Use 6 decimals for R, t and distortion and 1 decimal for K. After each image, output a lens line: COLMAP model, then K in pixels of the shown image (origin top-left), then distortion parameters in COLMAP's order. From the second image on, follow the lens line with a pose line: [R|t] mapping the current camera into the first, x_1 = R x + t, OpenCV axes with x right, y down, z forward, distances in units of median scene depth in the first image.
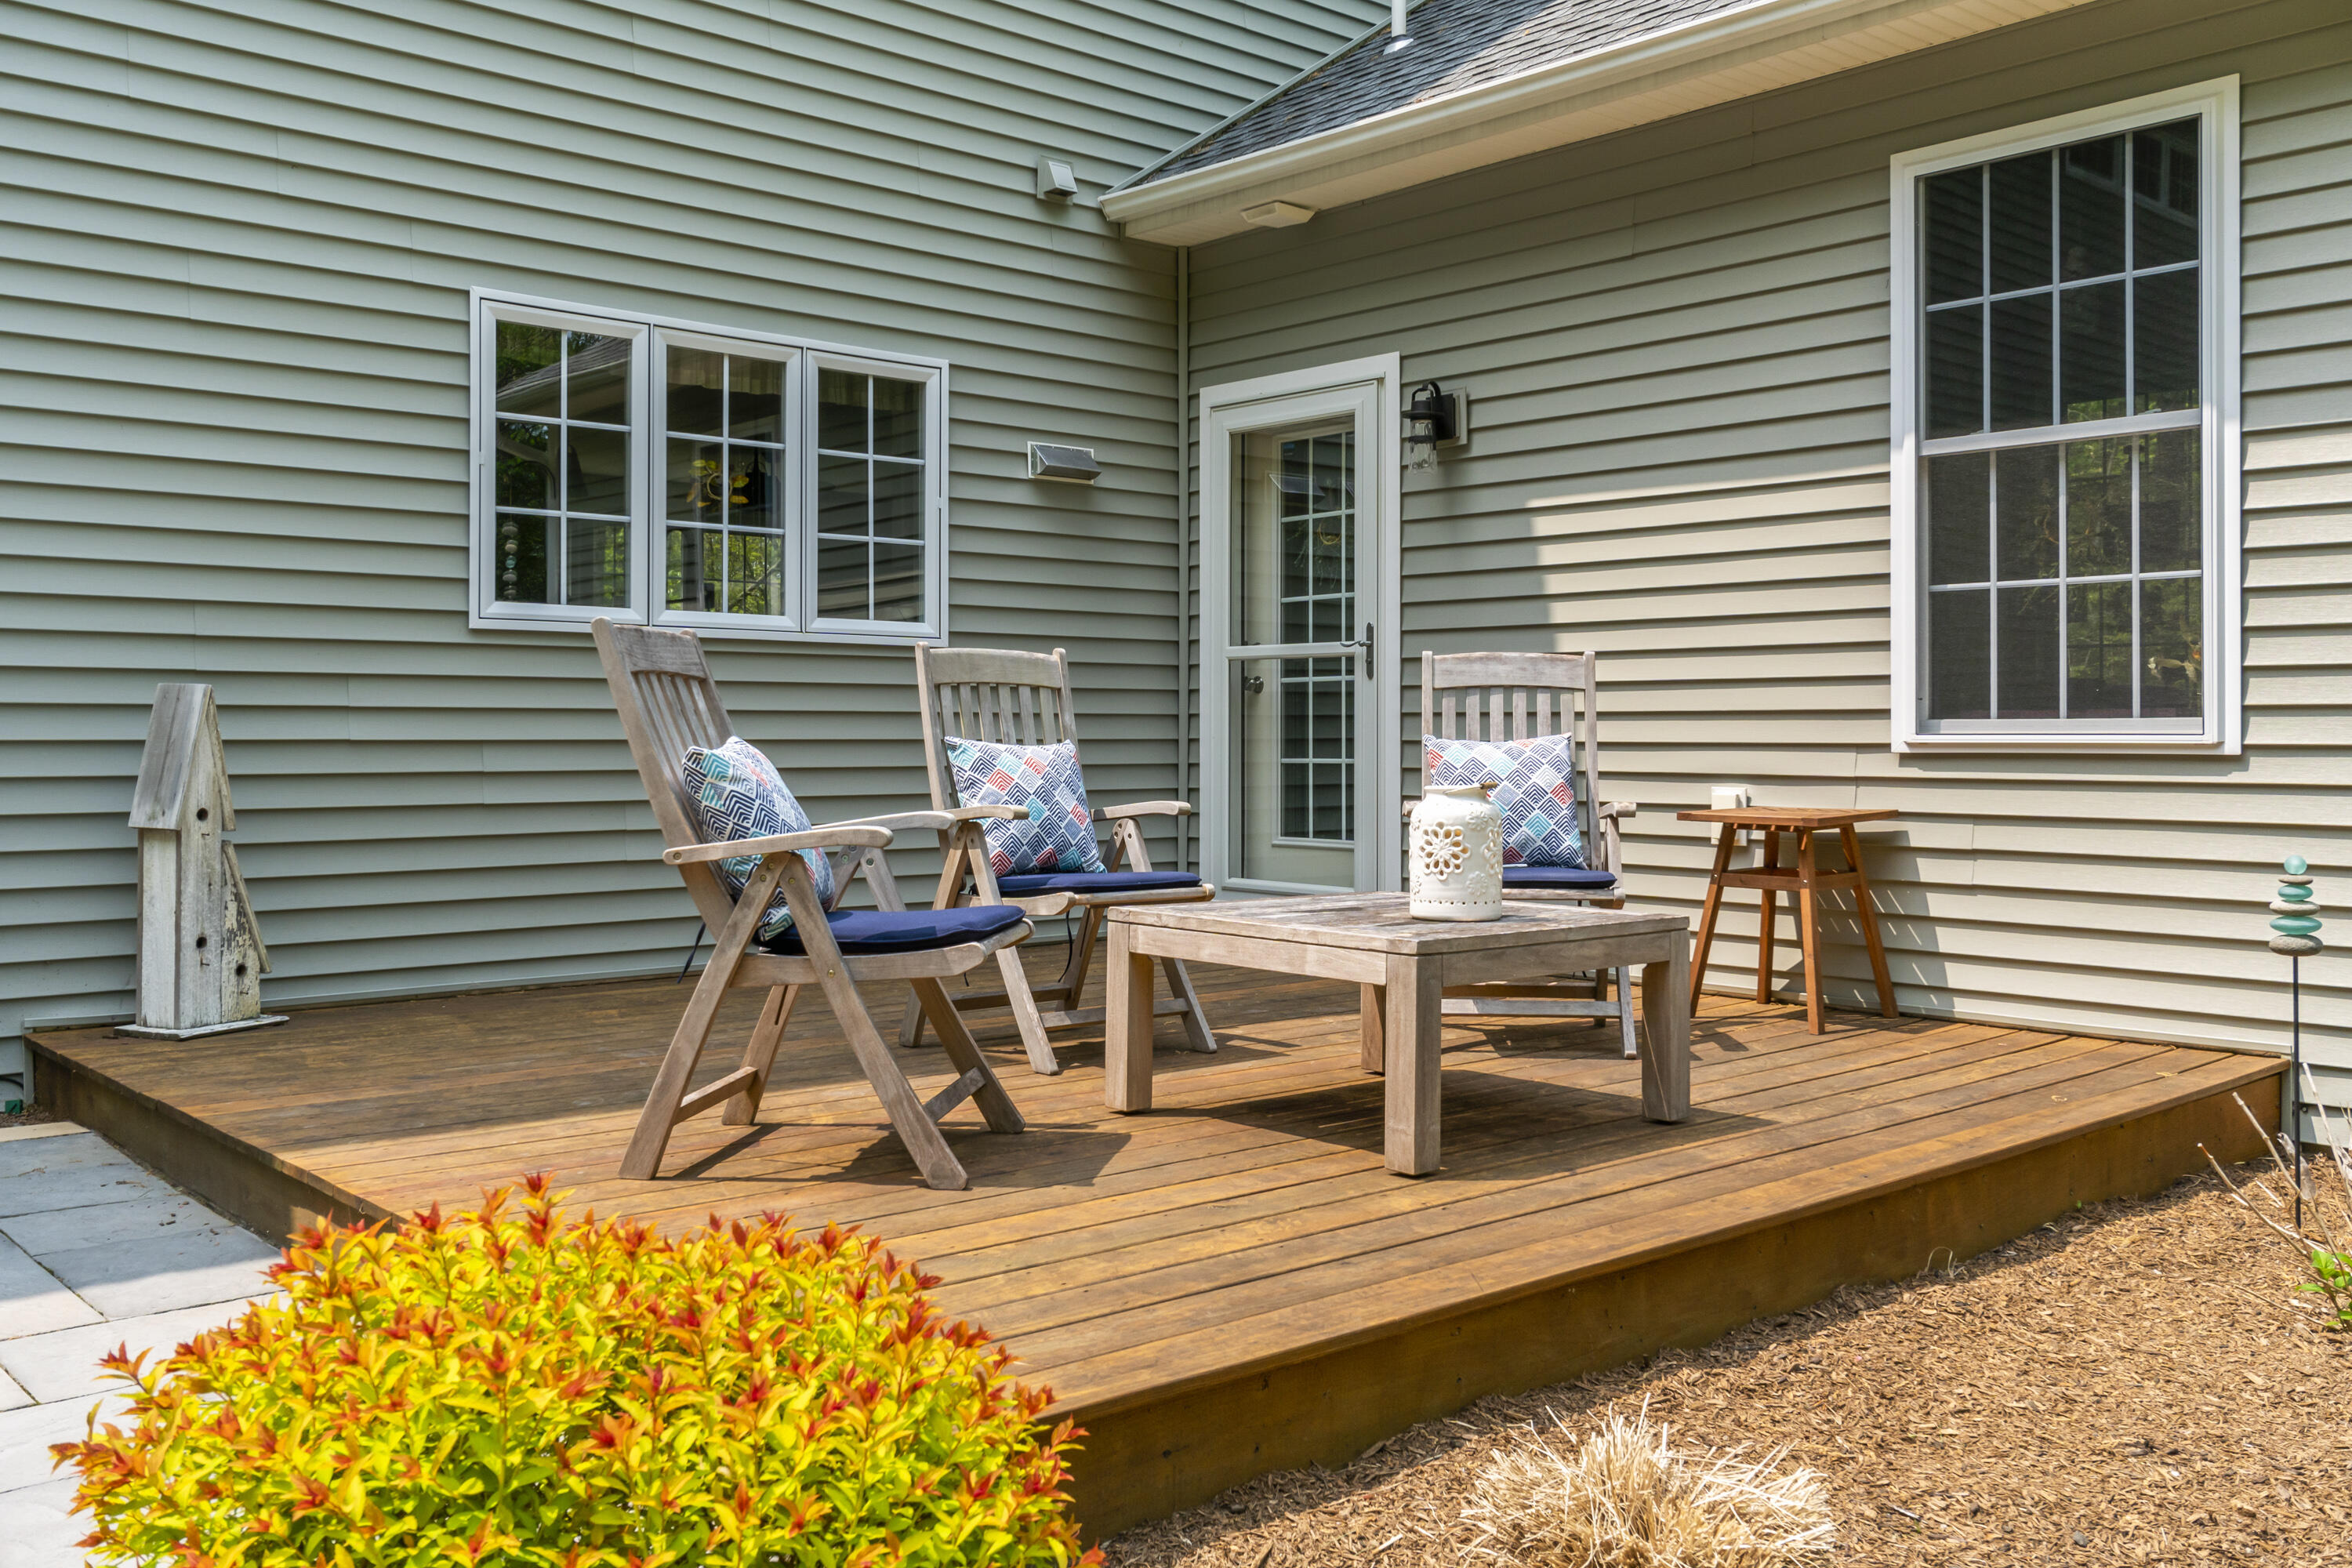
lens RADIAL K [[2008.7, 0, 1171.2], [0, 2008.7, 731.7], [0, 0, 1]] dist [-0.004139, 0.002242]
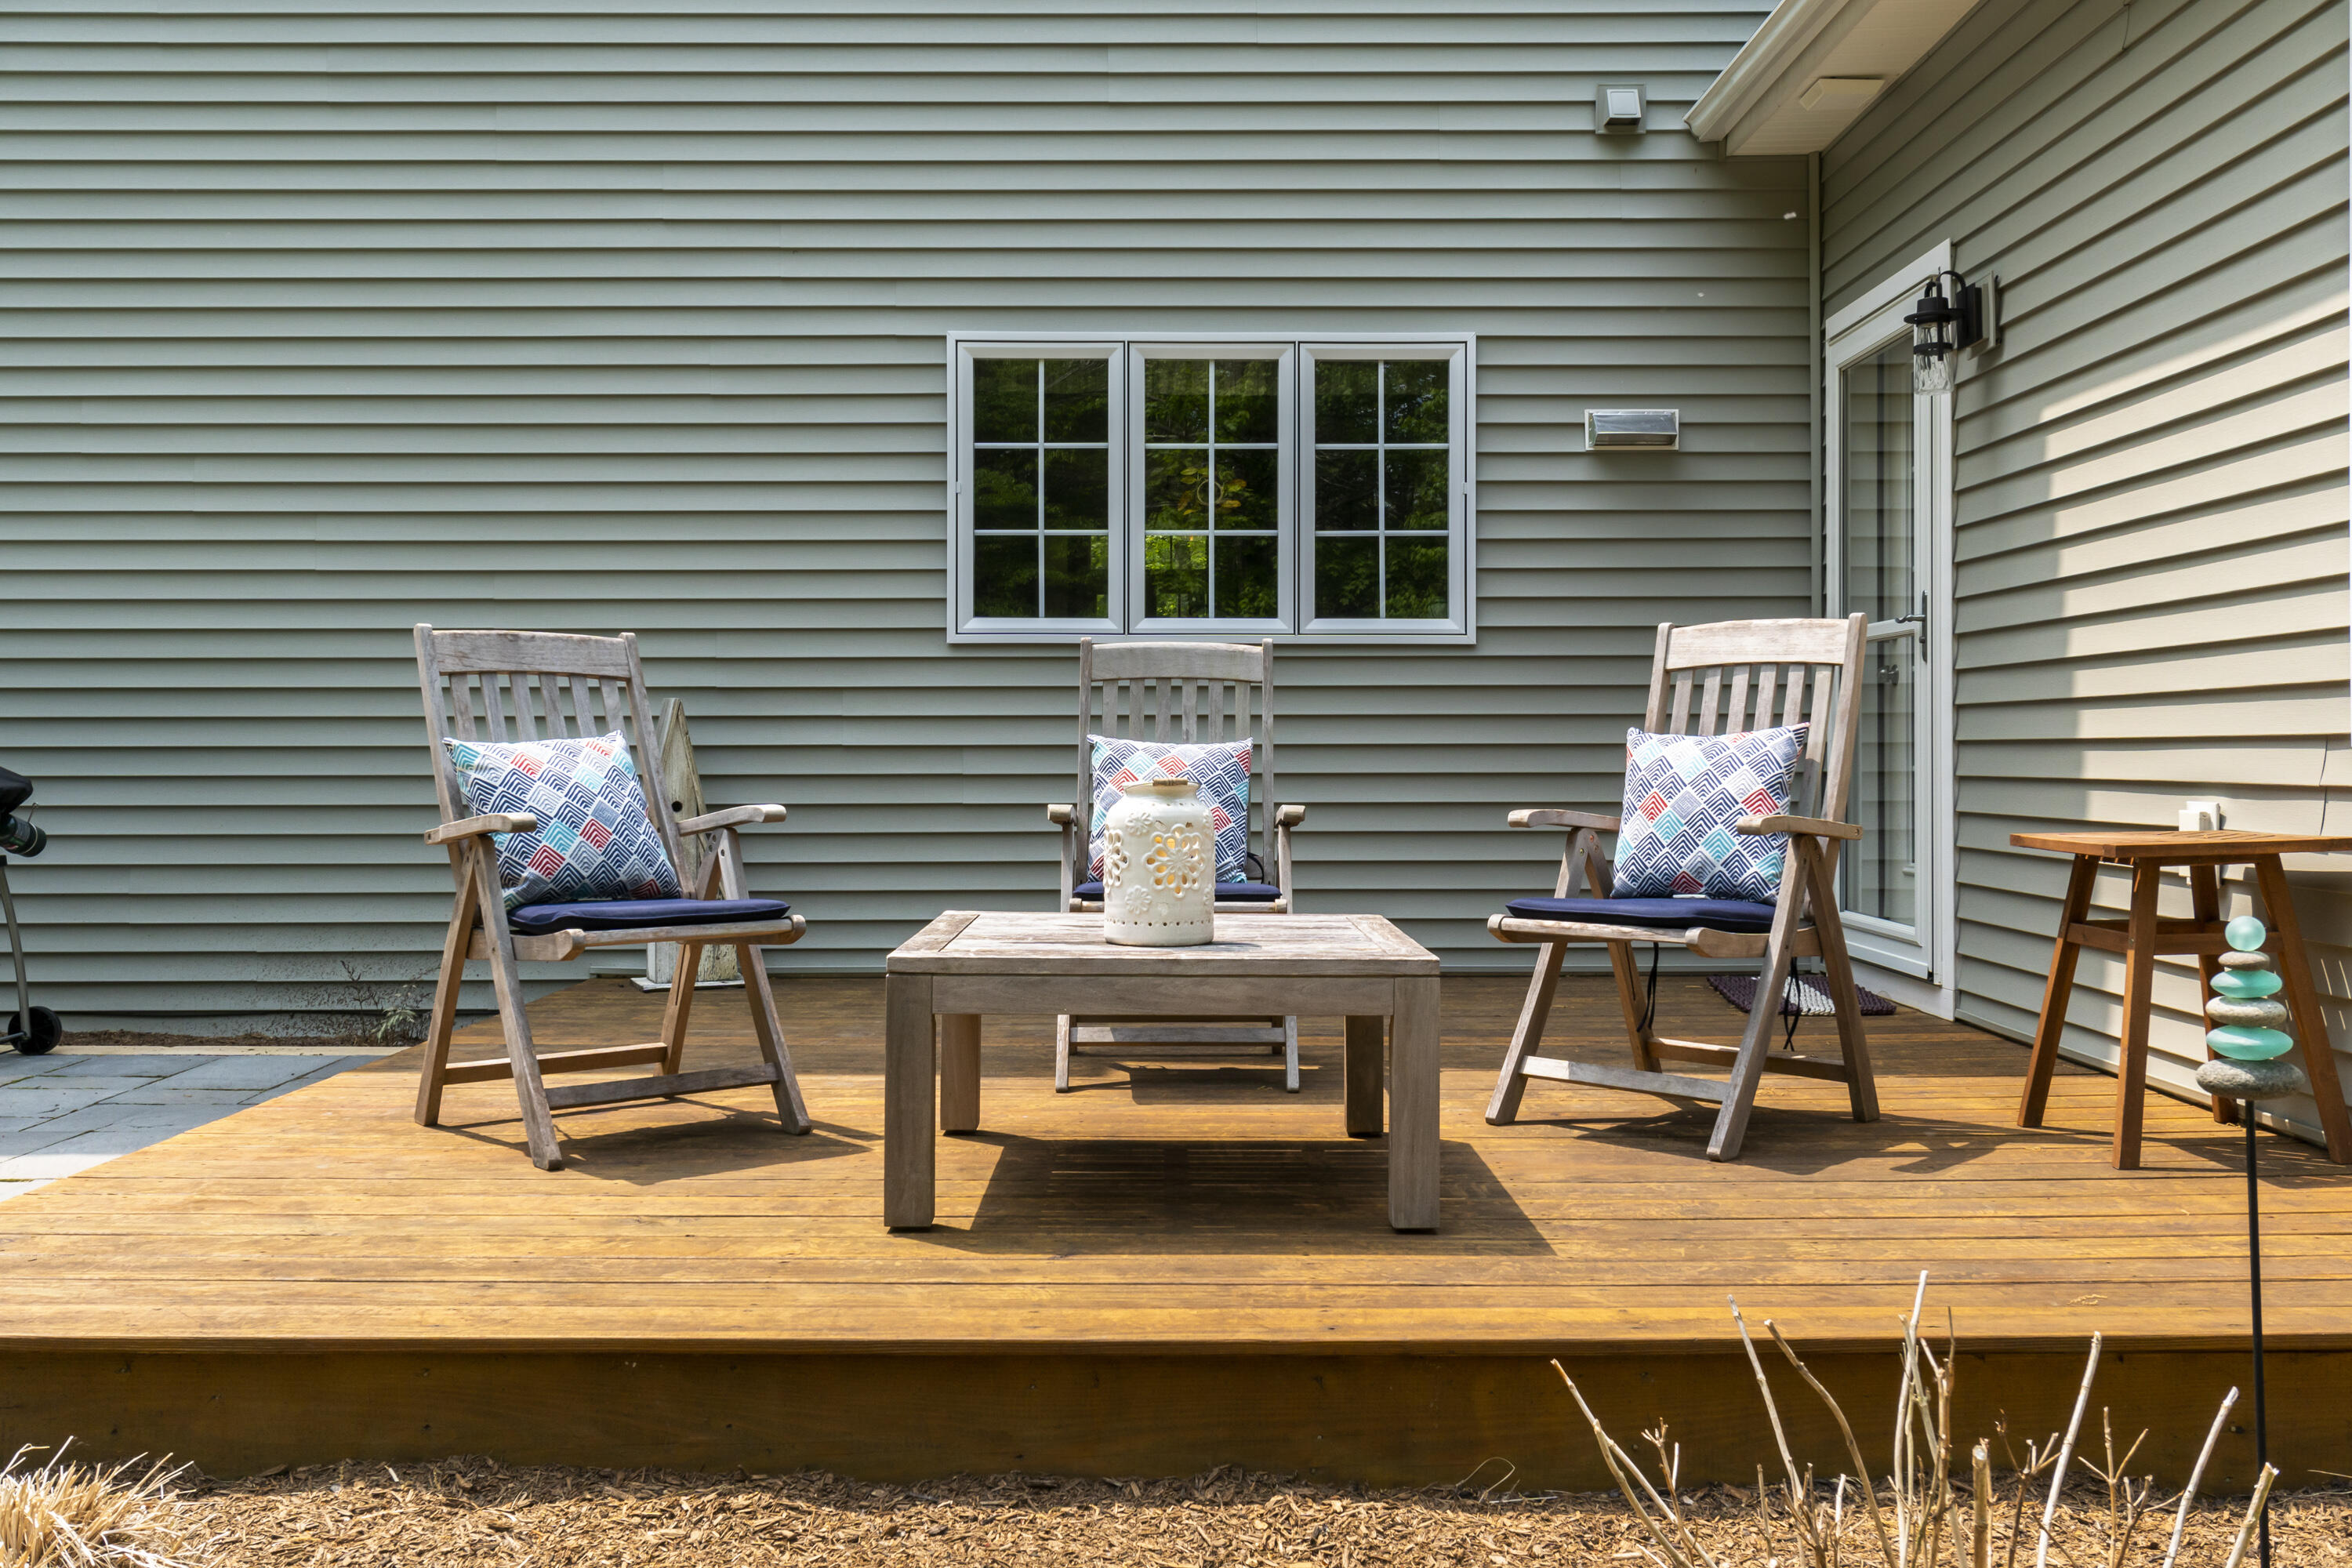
lens RADIAL K [[2008.7, 0, 1184.2], [0, 2008.7, 768.5], [0, 0, 1]] dist [-0.004139, 0.002242]
pose [[0.752705, 0.000123, -0.658358, 0.468551], [0.004487, 0.999976, 0.005317, 0.011346], [0.658342, -0.006956, 0.752687, 0.258454]]
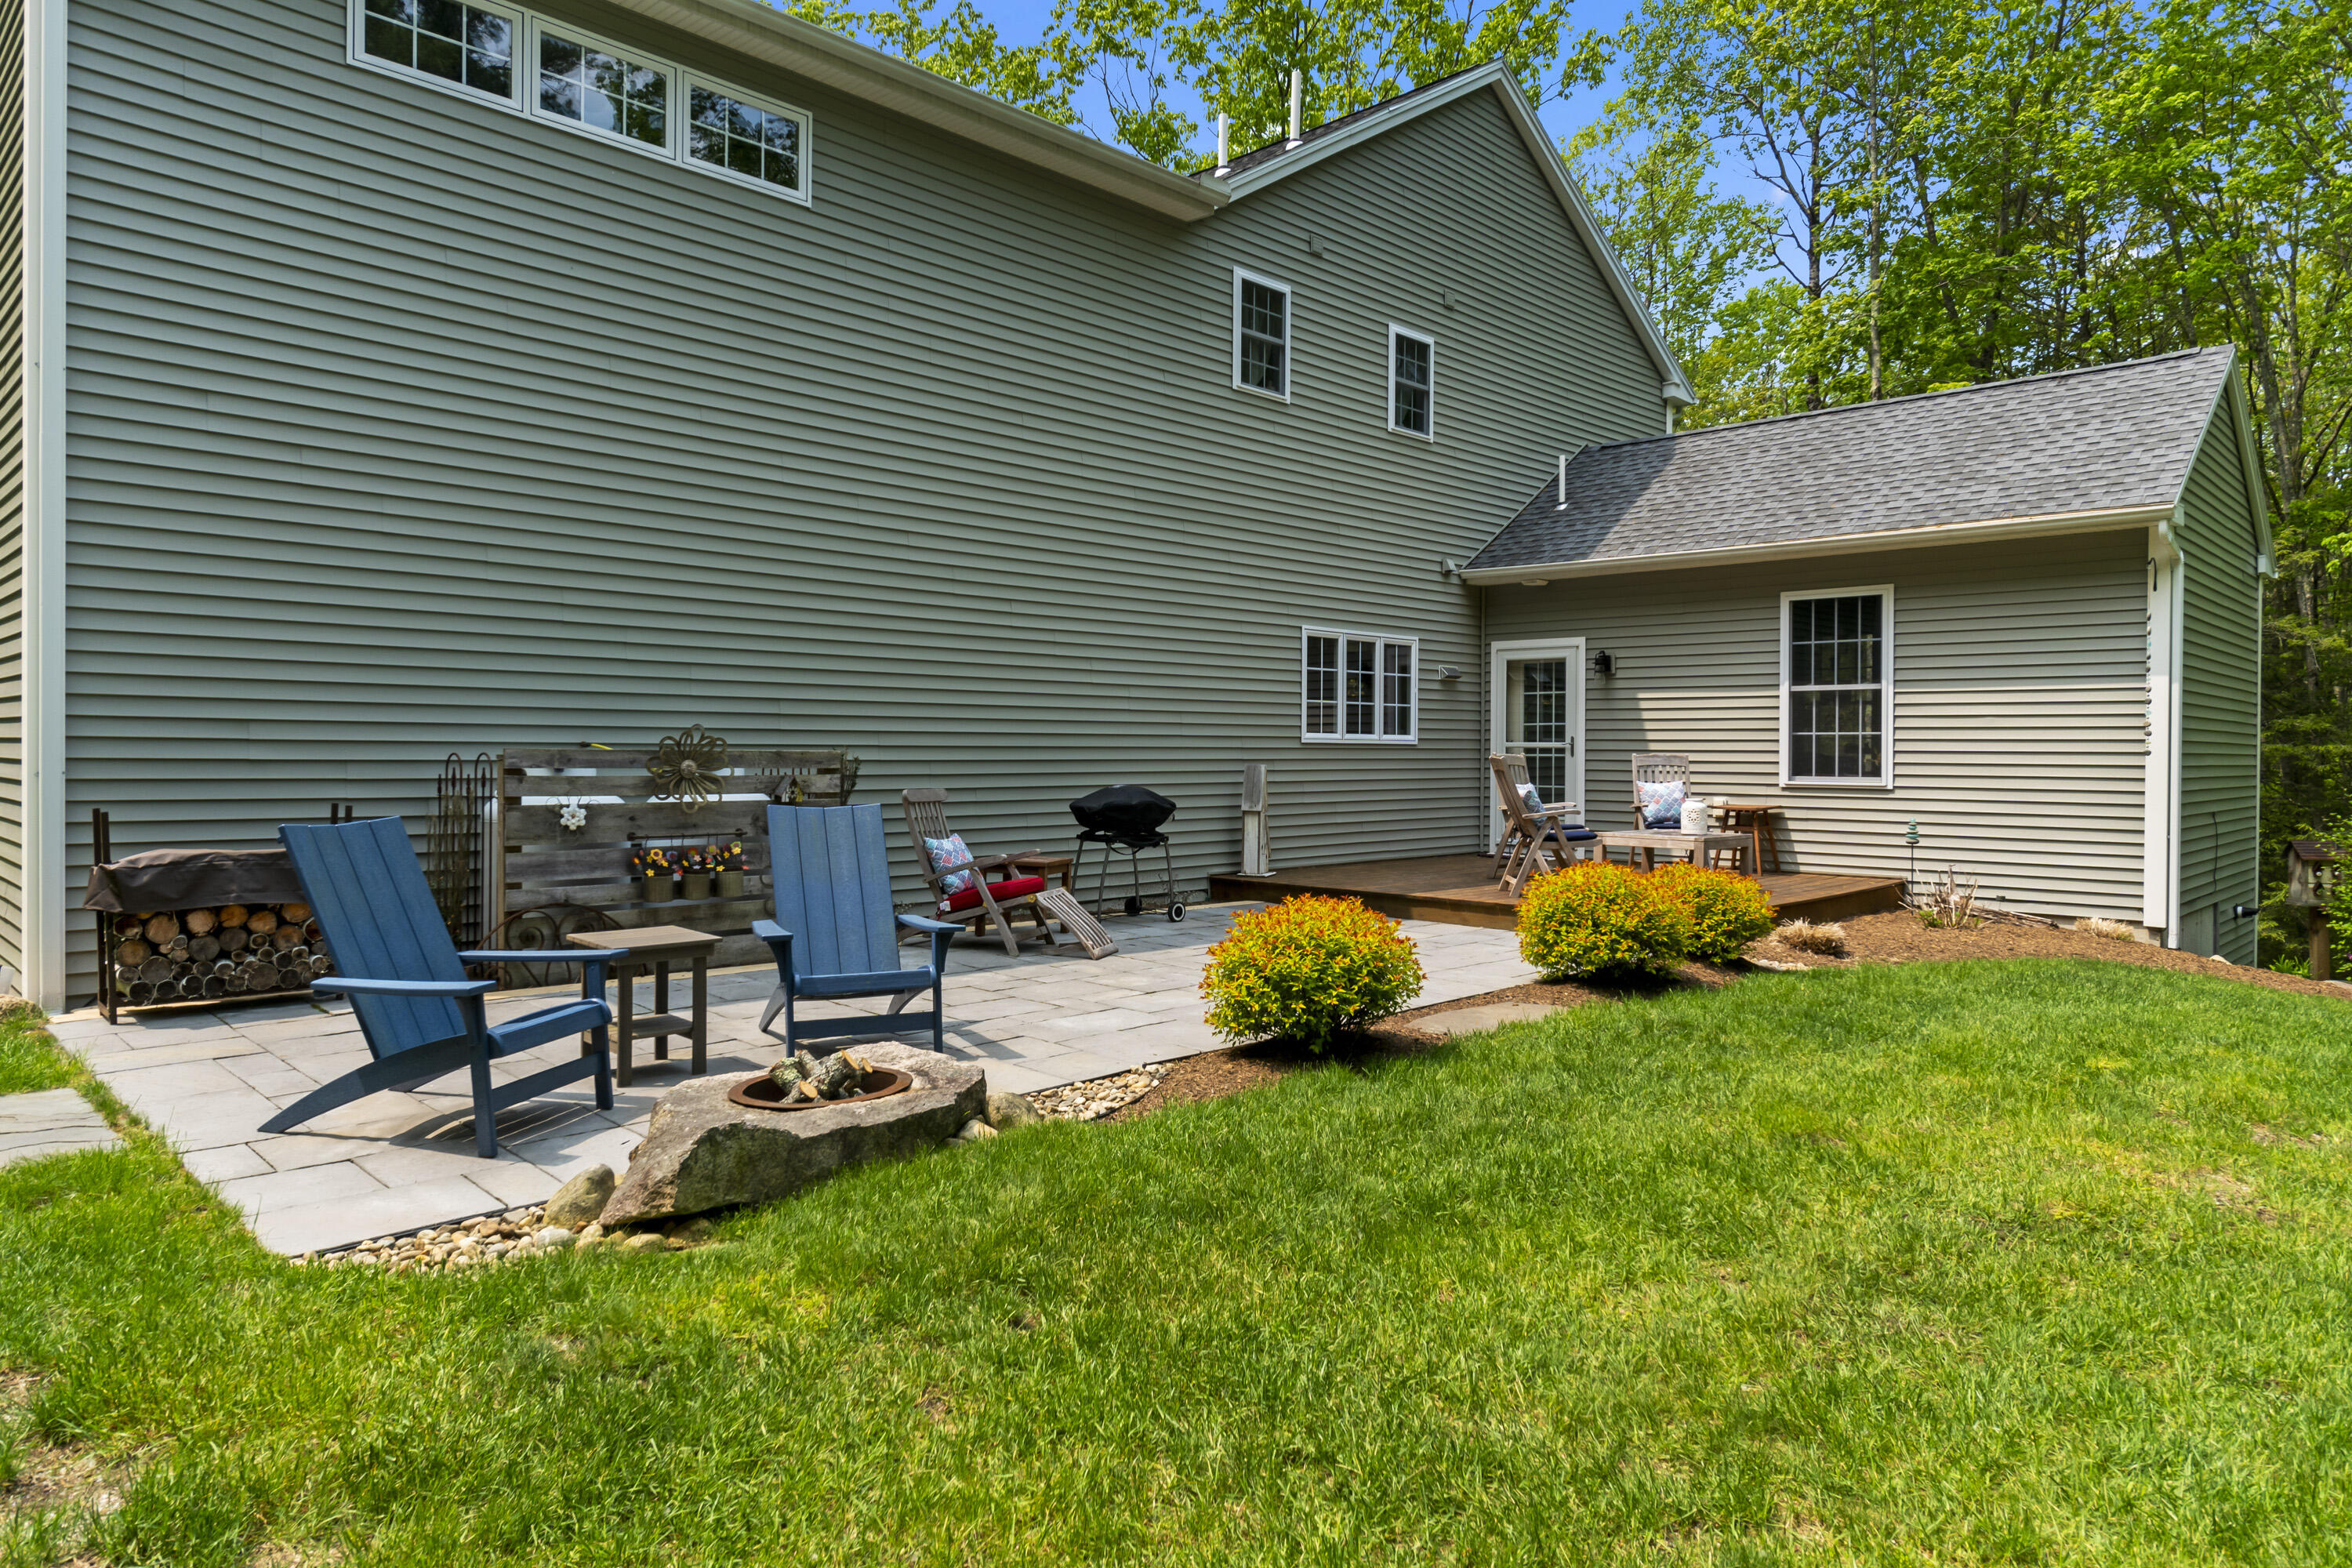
lens RADIAL K [[1434.1, 0, 1173.6], [0, 1434.1, 749.9], [0, 0, 1]] dist [-0.001096, 0.000987]
pose [[0.997384, 0.004245, 0.072166, -0.683353], [-0.004481, 0.999985, 0.003117, -0.046098], [-0.072152, -0.003432, 0.997388, -1.058070]]
